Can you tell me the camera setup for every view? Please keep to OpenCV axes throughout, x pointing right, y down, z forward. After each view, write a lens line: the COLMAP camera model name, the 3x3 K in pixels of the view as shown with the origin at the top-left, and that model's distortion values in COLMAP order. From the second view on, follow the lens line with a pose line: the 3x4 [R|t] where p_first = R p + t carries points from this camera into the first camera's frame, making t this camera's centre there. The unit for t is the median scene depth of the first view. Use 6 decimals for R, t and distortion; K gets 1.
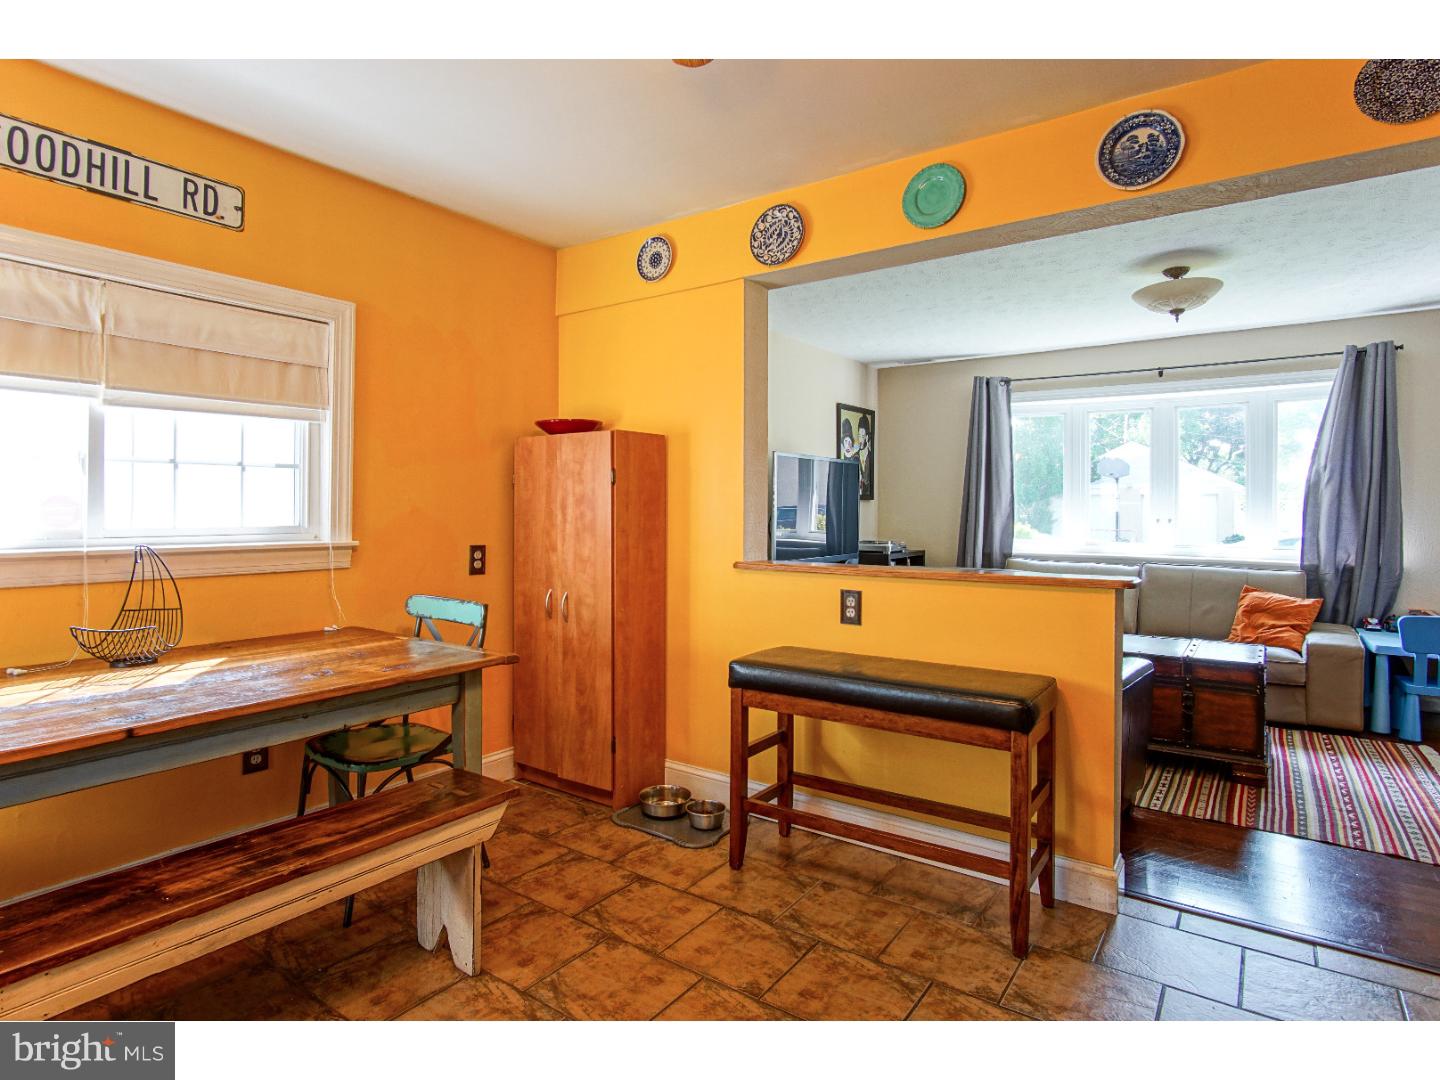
lens RADIAL K [[774.3, 0, 722.4], [0, 774.3, 507.7], [0, 0, 1]] dist [-0.019933, 0.003054]
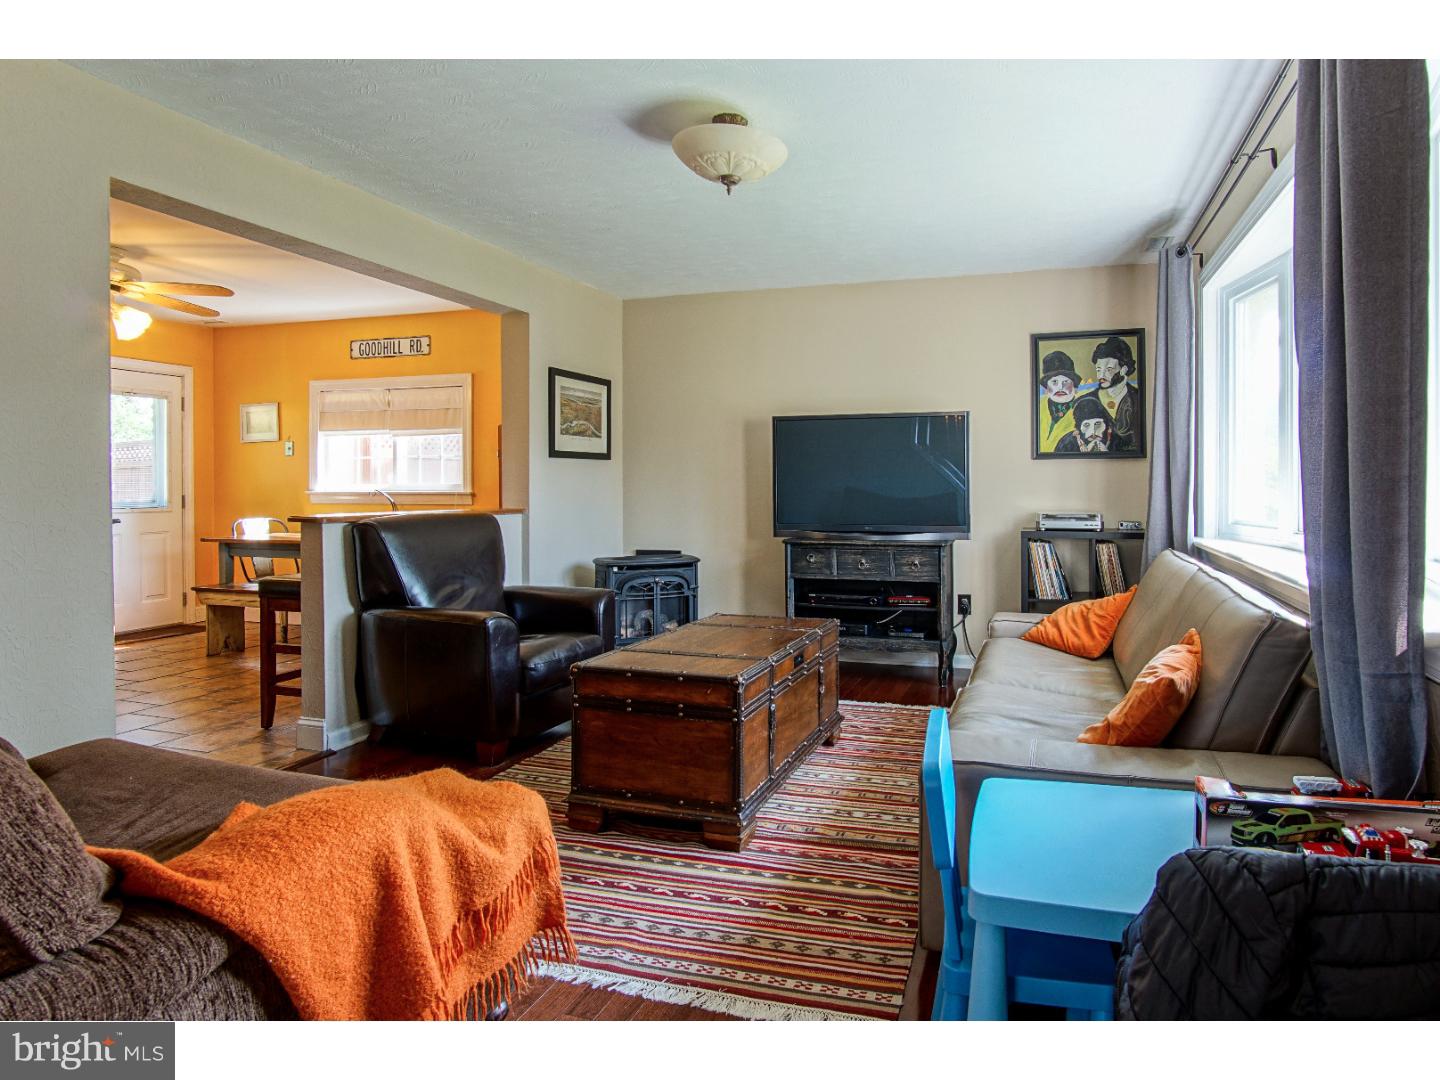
lens RADIAL K [[817.3, 0, 832.4], [0, 817.3, 491.7], [0, 0, 1]] dist [-0.030707, -0.000100]
pose [[0.346563, 0.002740, -0.938023, 1.087545], [0.003942, 0.999983, 0.004378, 0.022252], [0.938018, -0.005215, 0.346546, 0.681413]]
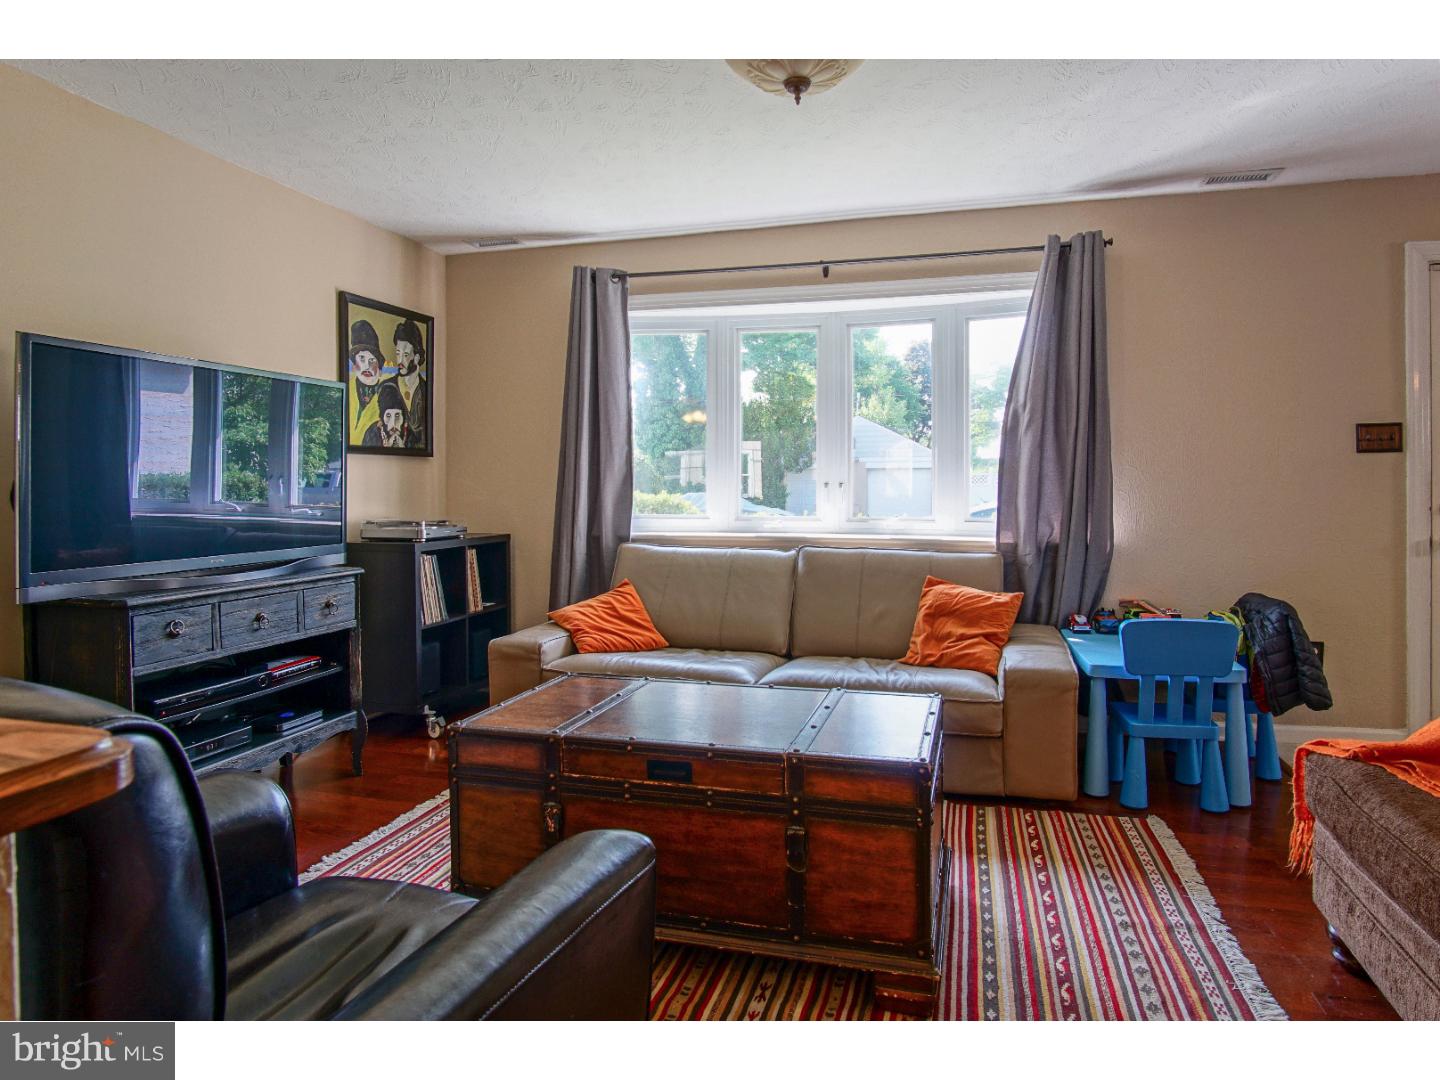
lens RADIAL K [[800.3, 0, 770.4], [0, 800.3, 488.5], [0, 0, 1]] dist [-0.031717, 0.001126]
pose [[0.933051, -0.007253, 0.359670, 0.306132], [0.005463, 0.999967, 0.005994, 0.018791], [-0.359702, -0.003628, 0.933060, 0.401338]]
